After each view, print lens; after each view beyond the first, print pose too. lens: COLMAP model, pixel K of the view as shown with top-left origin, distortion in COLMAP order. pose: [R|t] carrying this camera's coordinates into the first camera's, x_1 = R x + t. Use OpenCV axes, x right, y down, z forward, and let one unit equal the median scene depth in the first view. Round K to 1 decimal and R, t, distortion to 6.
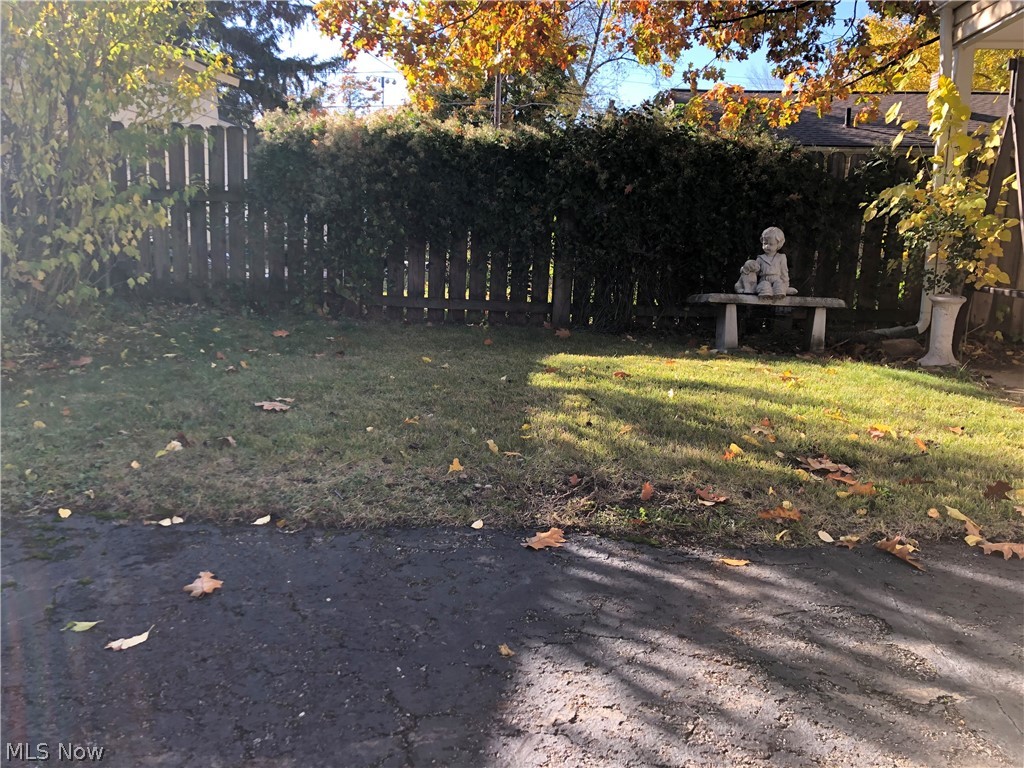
lens RADIAL K [[832.0, 0, 512.0], [0, 832.0, 384.0], [0, 0, 1]] dist [0.093157, -0.117218]
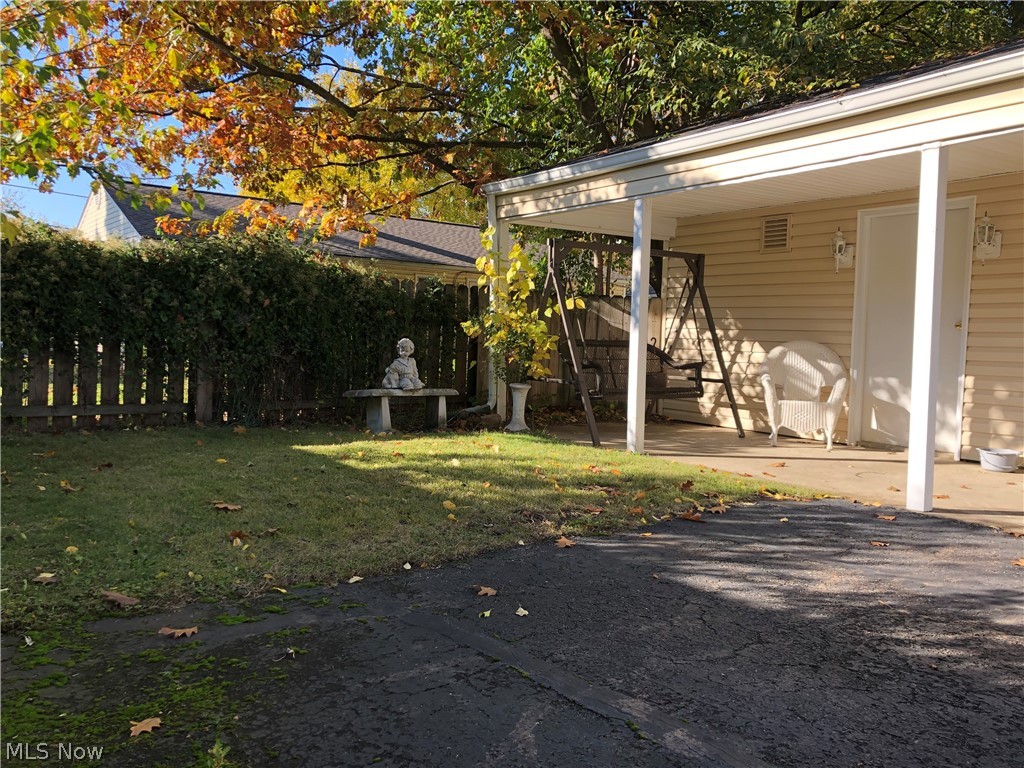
lens RADIAL K [[832.0, 0, 512.0], [0, 832.0, 384.0], [0, 0, 1]] dist [0.093157, -0.117218]
pose [[0.753105, -0.045322, 0.656337, -0.433417], [0.107225, 0.992741, -0.054482, -0.022919], [-0.649104, 0.111406, 0.752498, -0.104438]]
